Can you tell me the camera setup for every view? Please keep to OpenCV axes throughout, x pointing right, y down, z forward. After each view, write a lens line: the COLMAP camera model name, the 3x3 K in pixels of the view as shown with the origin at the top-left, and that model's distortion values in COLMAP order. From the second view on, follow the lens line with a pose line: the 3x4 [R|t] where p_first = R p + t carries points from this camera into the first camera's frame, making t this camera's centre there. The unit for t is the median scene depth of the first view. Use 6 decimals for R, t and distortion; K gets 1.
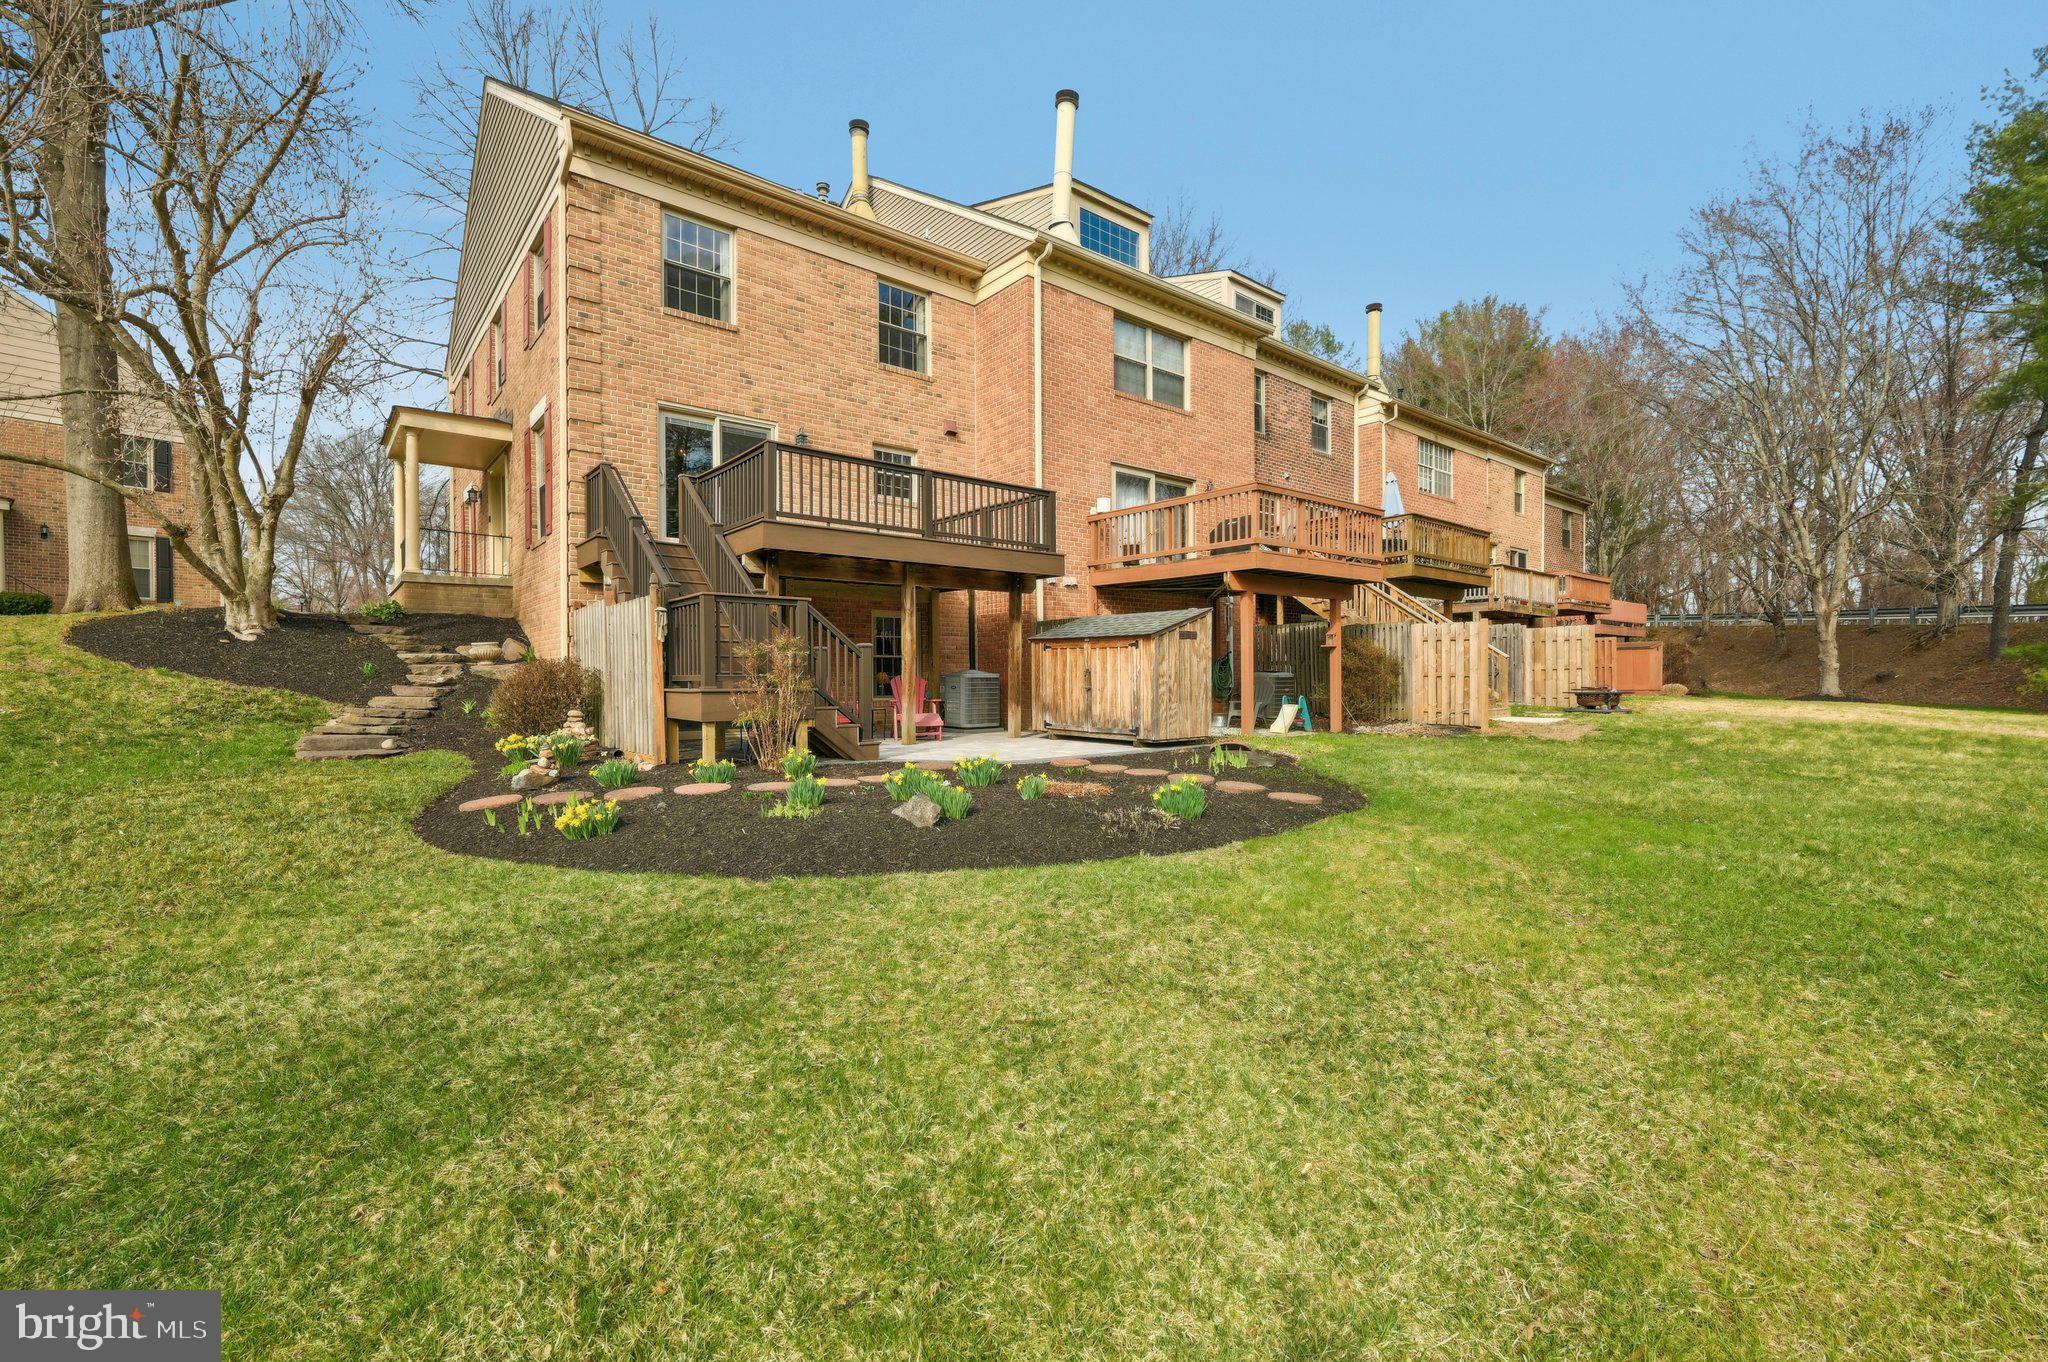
lens RADIAL K [[876.1, 0, 1024.0], [0, 876.1, 681.0], [0, 0, 1]] dist [-0.000238, -0.000072]
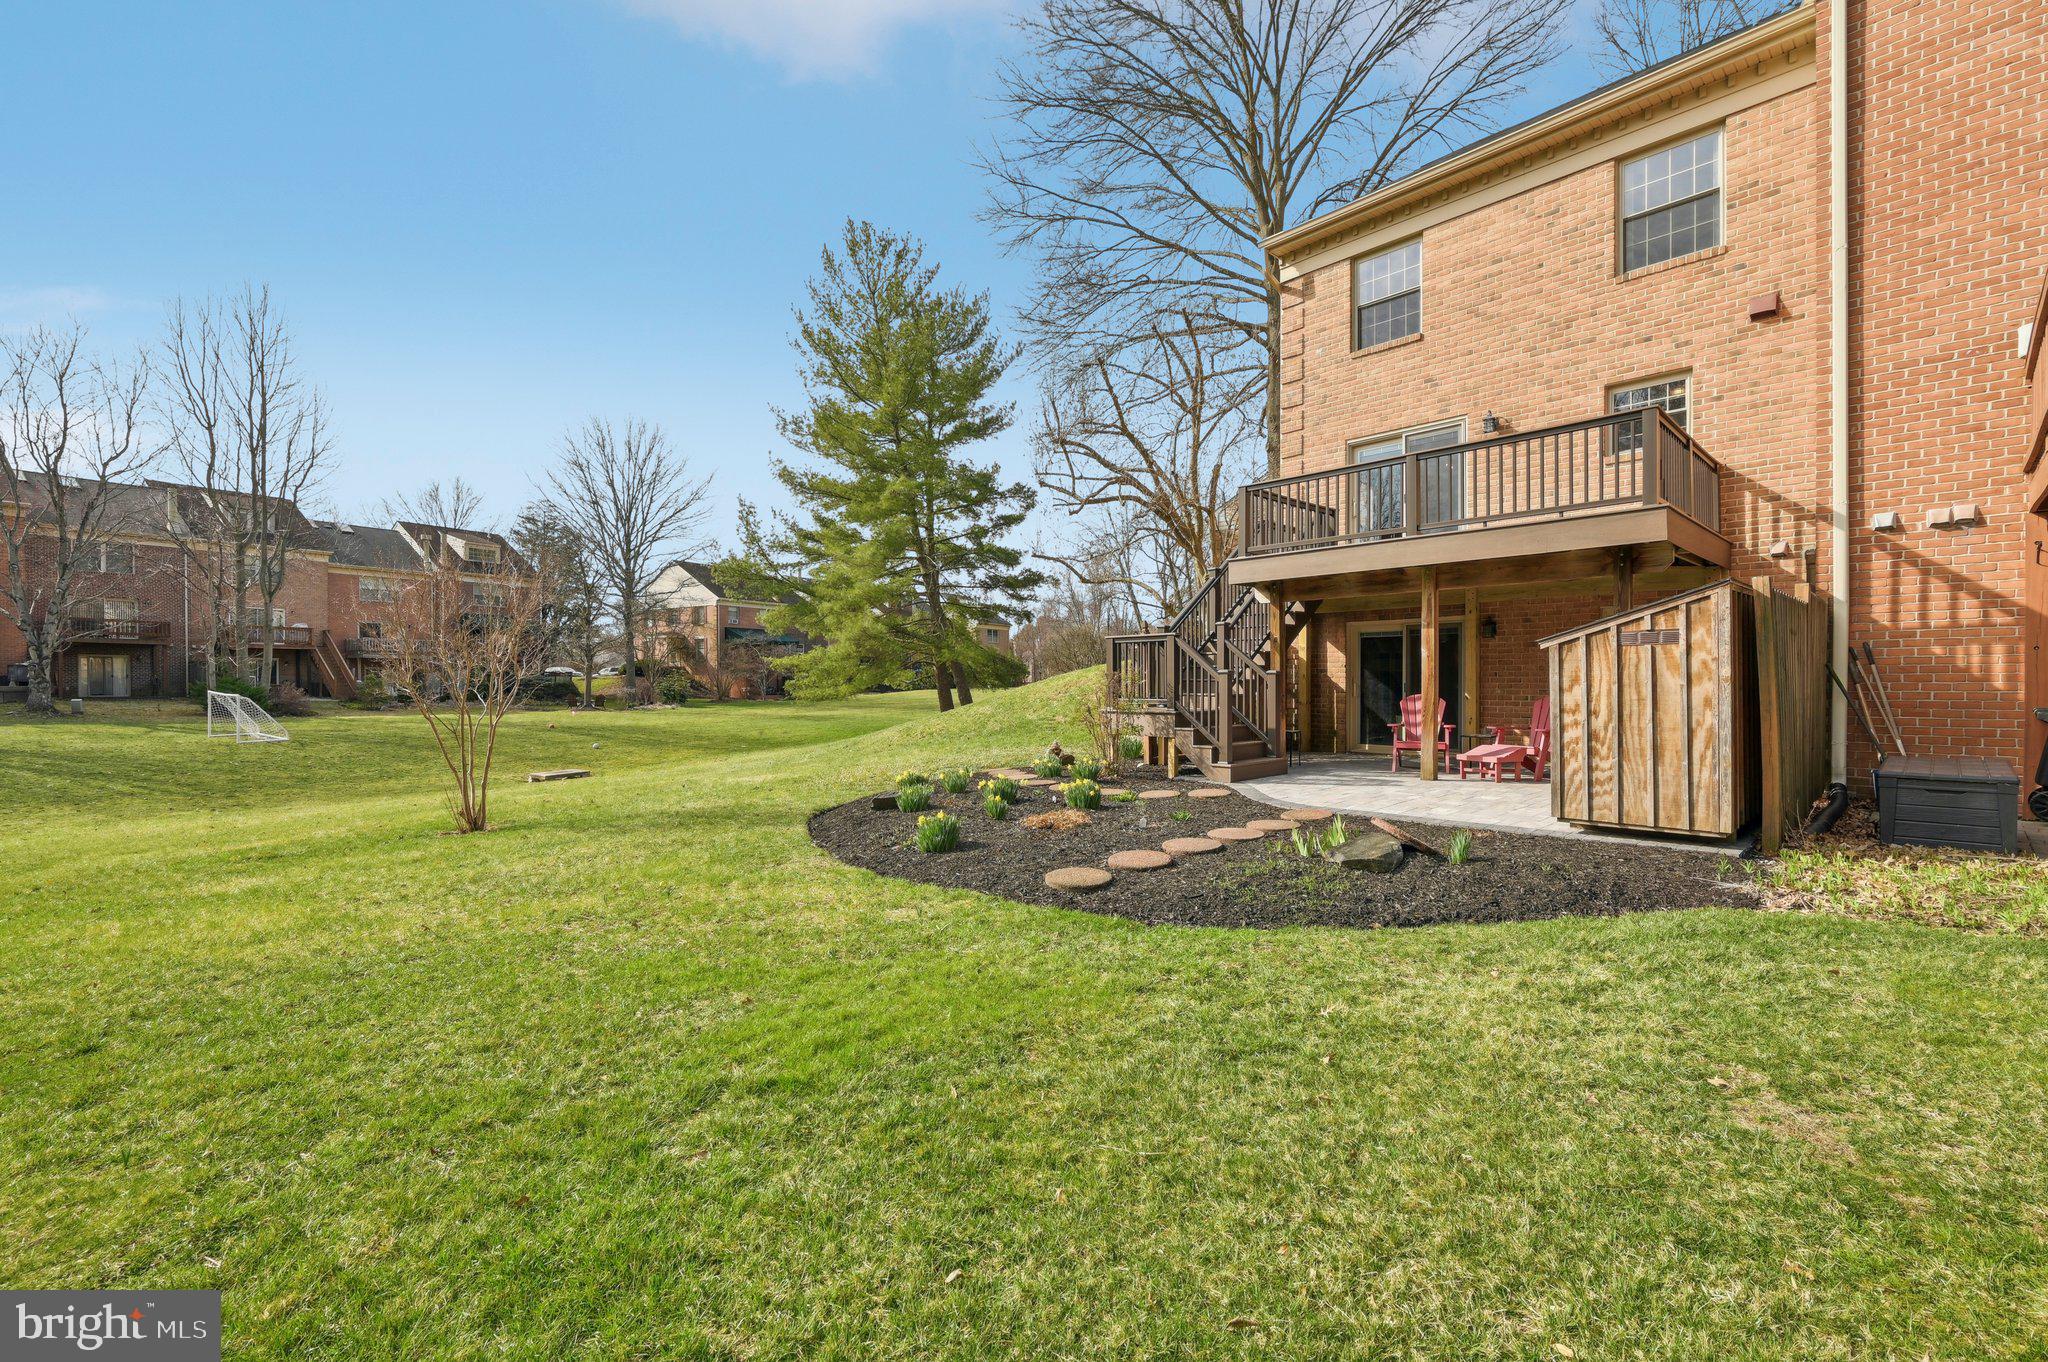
lens RADIAL K [[876.1, 0, 1024.0], [0, 876.1, 681.0], [0, 0, 1]] dist [-0.000238, -0.000072]
pose [[0.062203, 0.002564, -0.998060, 0.541187], [0.005481, 0.999981, 0.002911, -0.022152], [0.998048, -0.005652, 0.062188, 0.439444]]
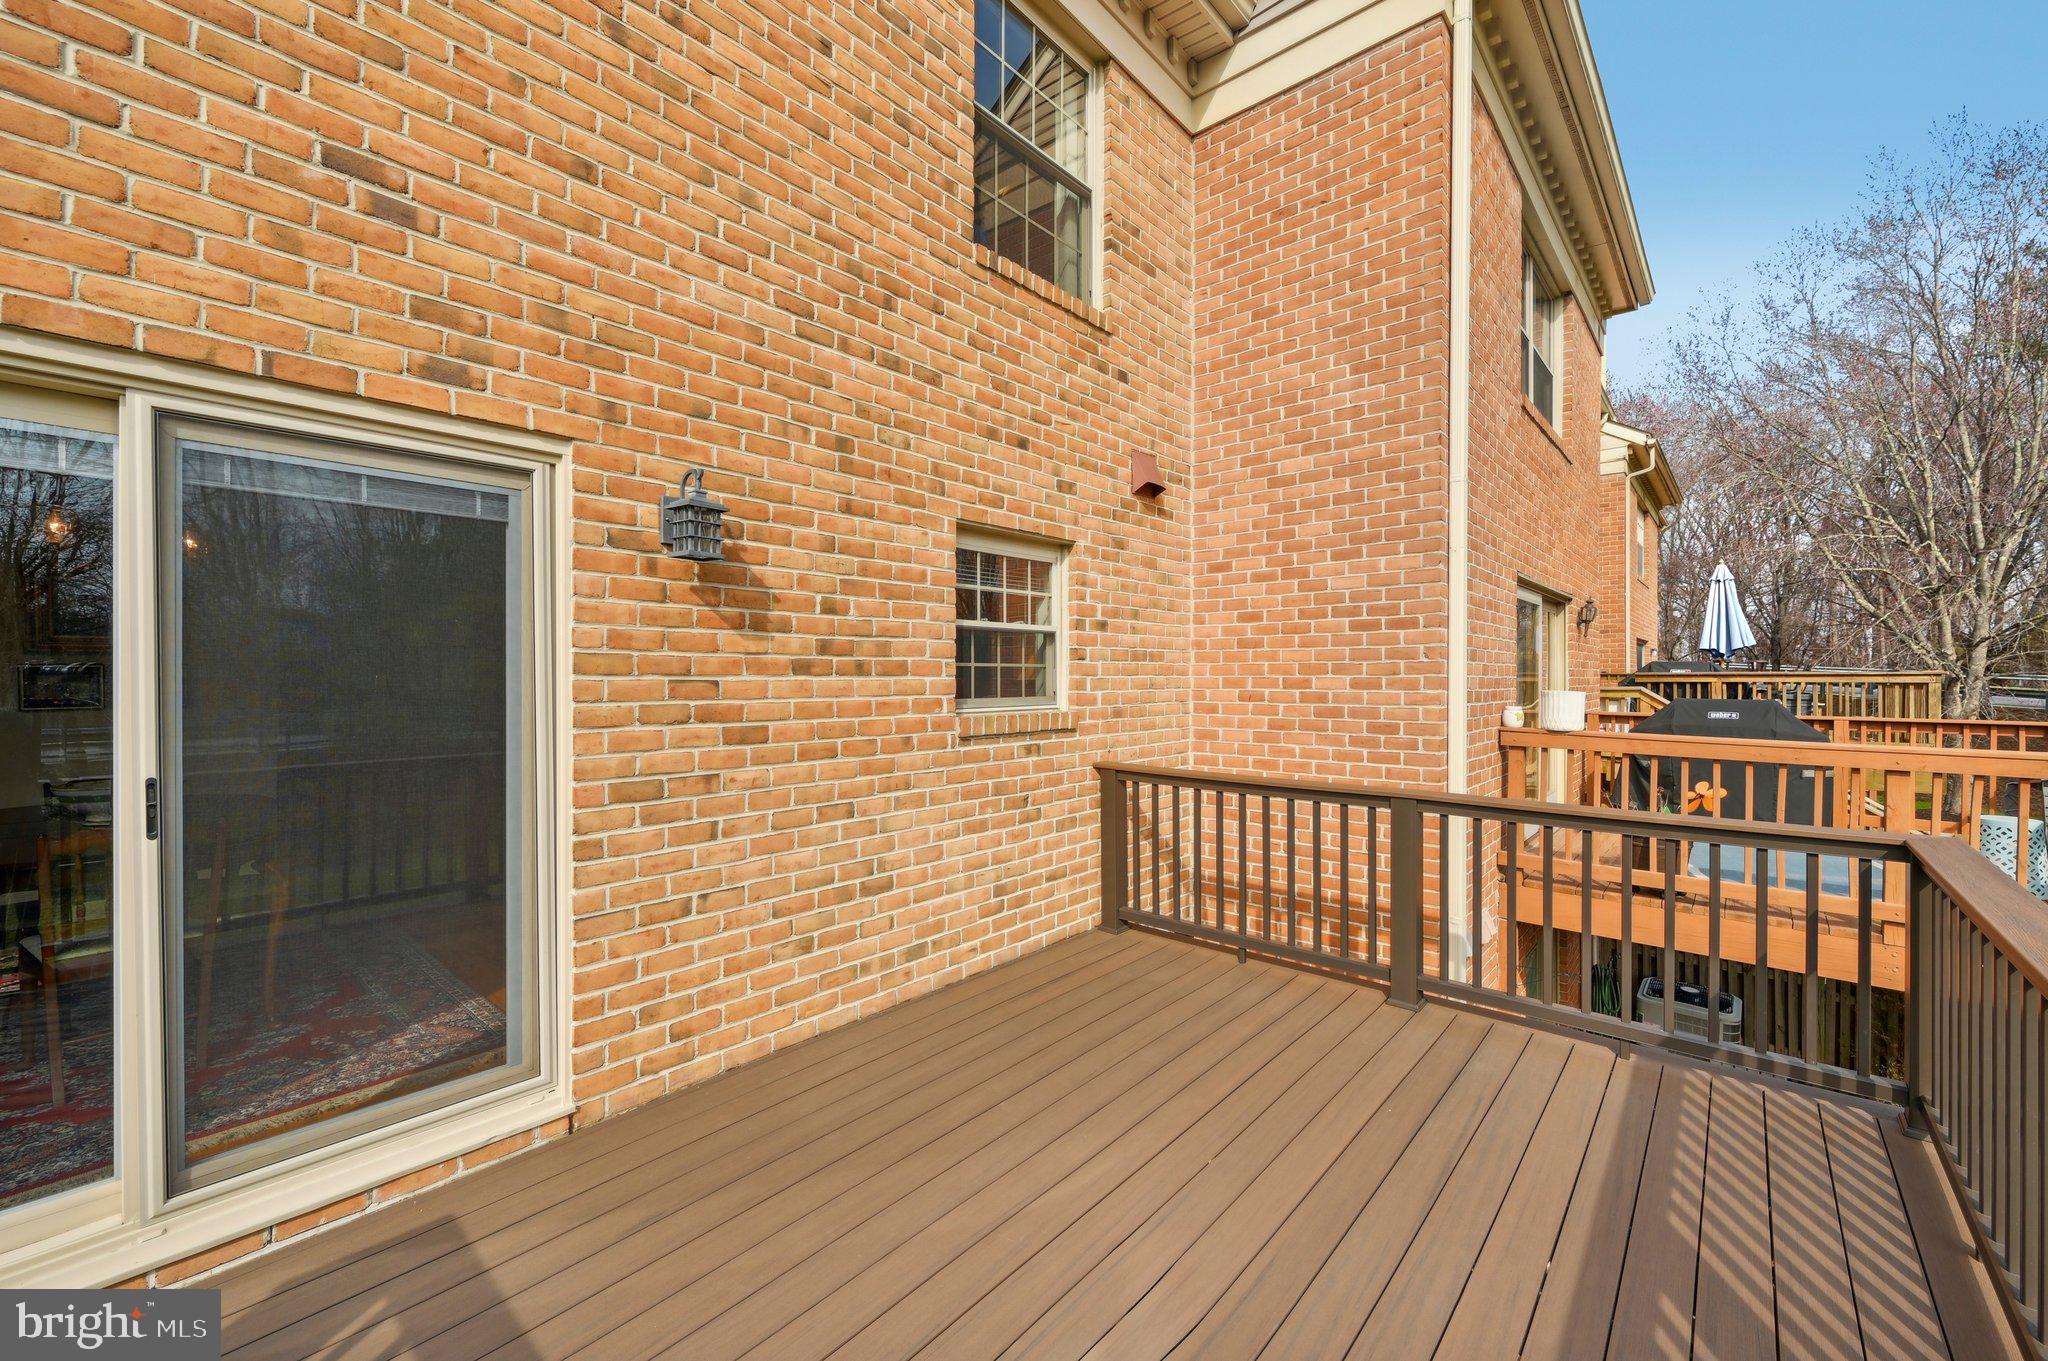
lens RADIAL K [[825.4, 0, 1032.3], [0, 825.4, 685.8], [0, 0, 1]] dist [-0.002101, 0.000253]
pose [[0.988528, 0.007636, 0.150843, -0.183607], [-0.009056, 0.999921, 0.008729, -0.218055], [-0.150764, -0.009995, 0.988519, 0.718995]]
